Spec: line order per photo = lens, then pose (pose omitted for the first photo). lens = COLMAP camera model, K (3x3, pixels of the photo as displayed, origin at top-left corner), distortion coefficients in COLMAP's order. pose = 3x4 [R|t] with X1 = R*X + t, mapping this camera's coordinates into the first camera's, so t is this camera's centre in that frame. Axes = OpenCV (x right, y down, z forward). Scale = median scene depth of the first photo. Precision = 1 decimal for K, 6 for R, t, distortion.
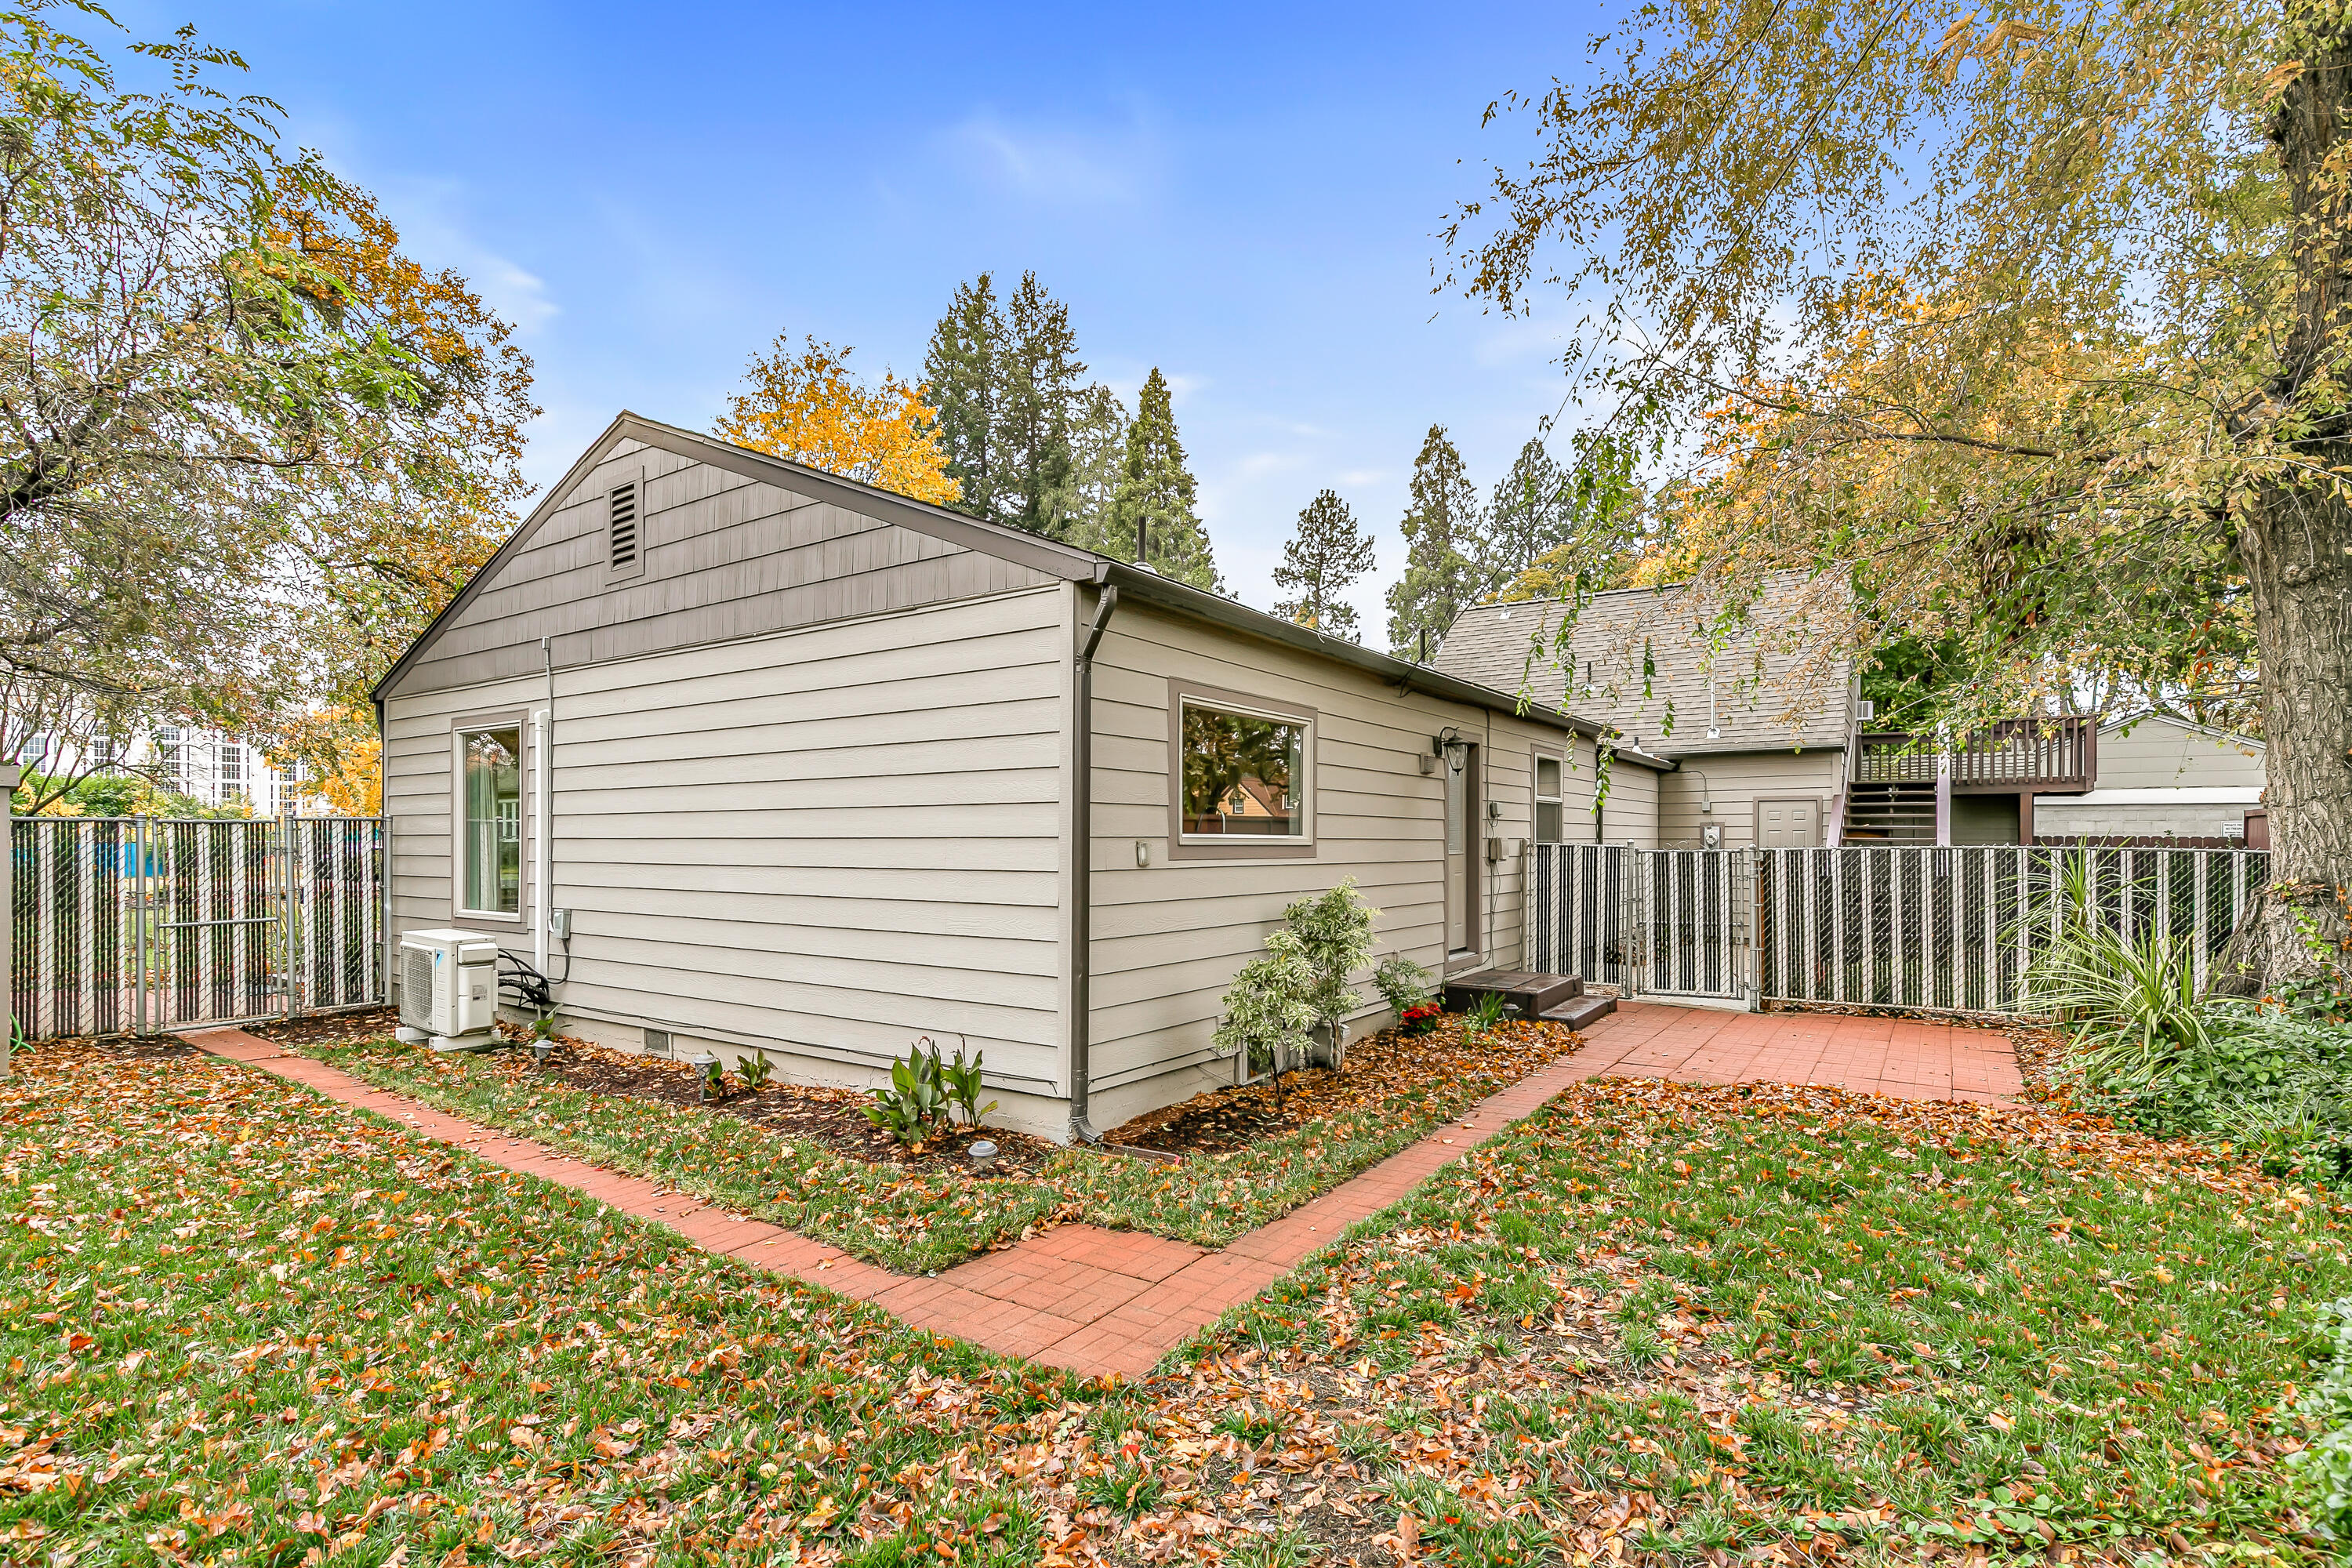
lens RADIAL K [[1119.4, 0, 1181.1], [0, 1119.4, 852.3], [0, 0, 1]] dist [0.009102, -0.001385]
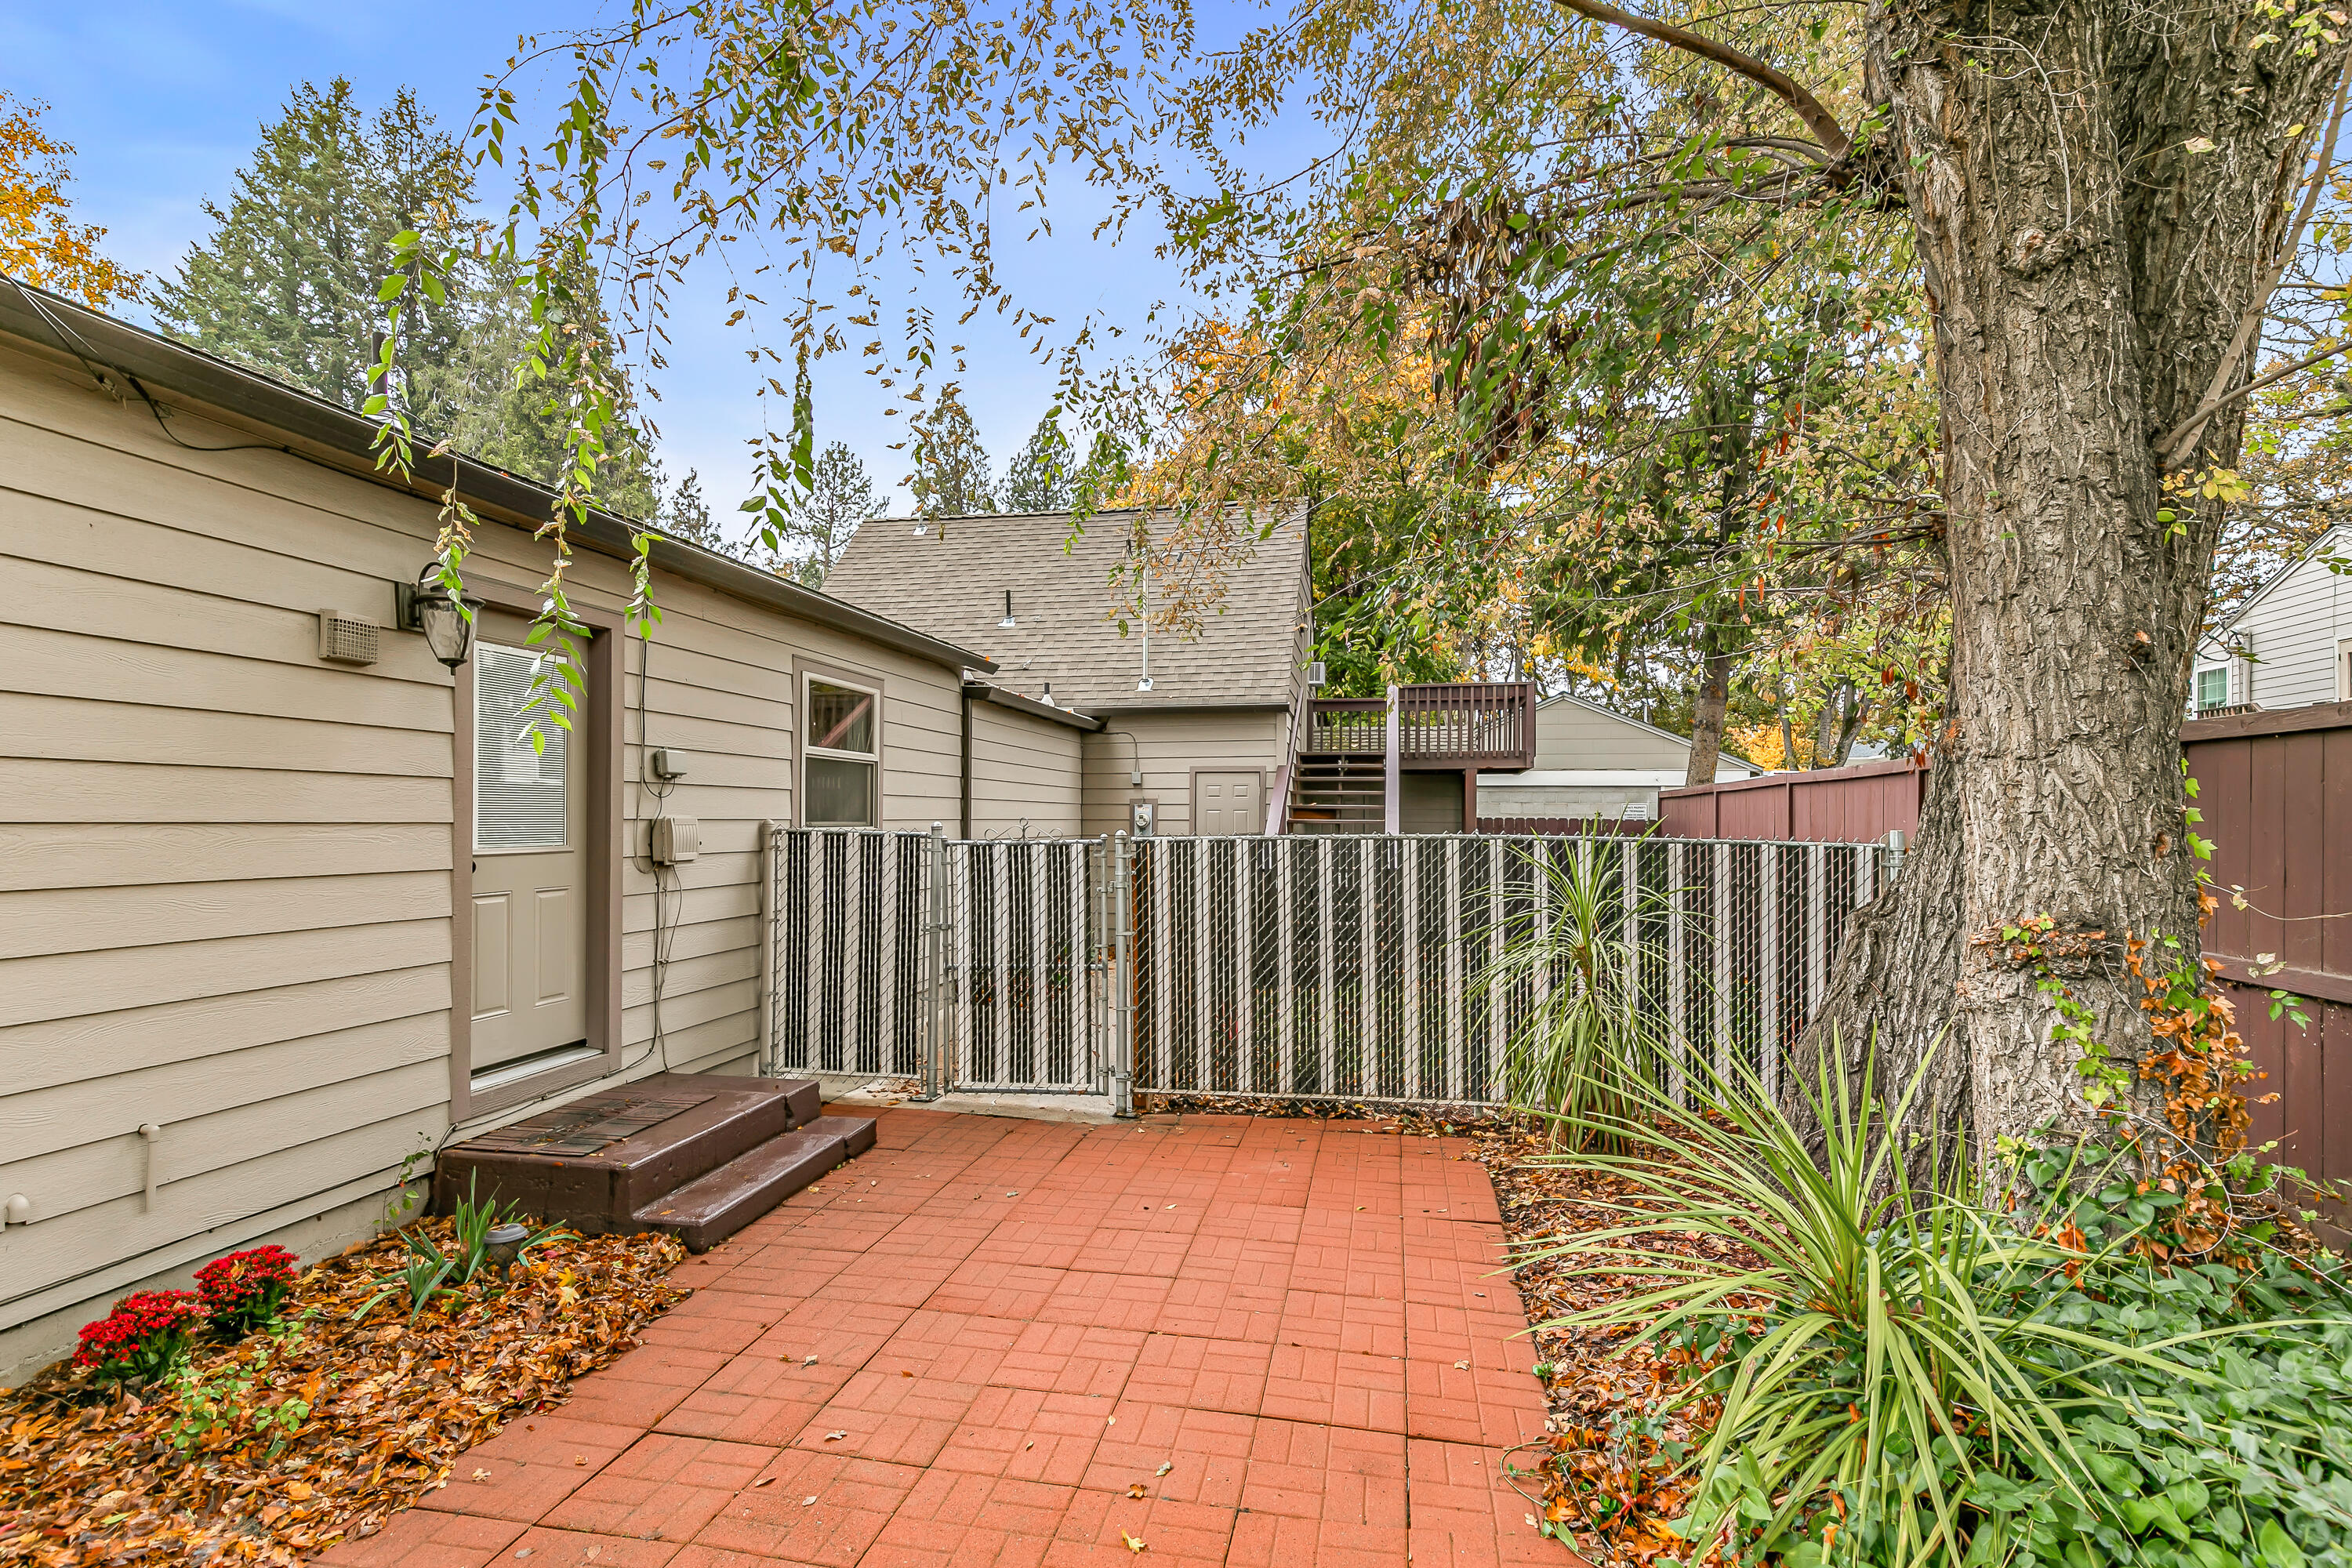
lens RADIAL K [[1119.4, 0, 1181.1], [0, 1119.4, 852.3], [0, 0, 1]] dist [0.009102, -0.001385]
pose [[0.917505, -0.009581, 0.397609, 0.232262], [0.002040, 0.999810, 0.019386, -0.005554], [-0.397719, -0.016976, 0.917350, 0.341105]]
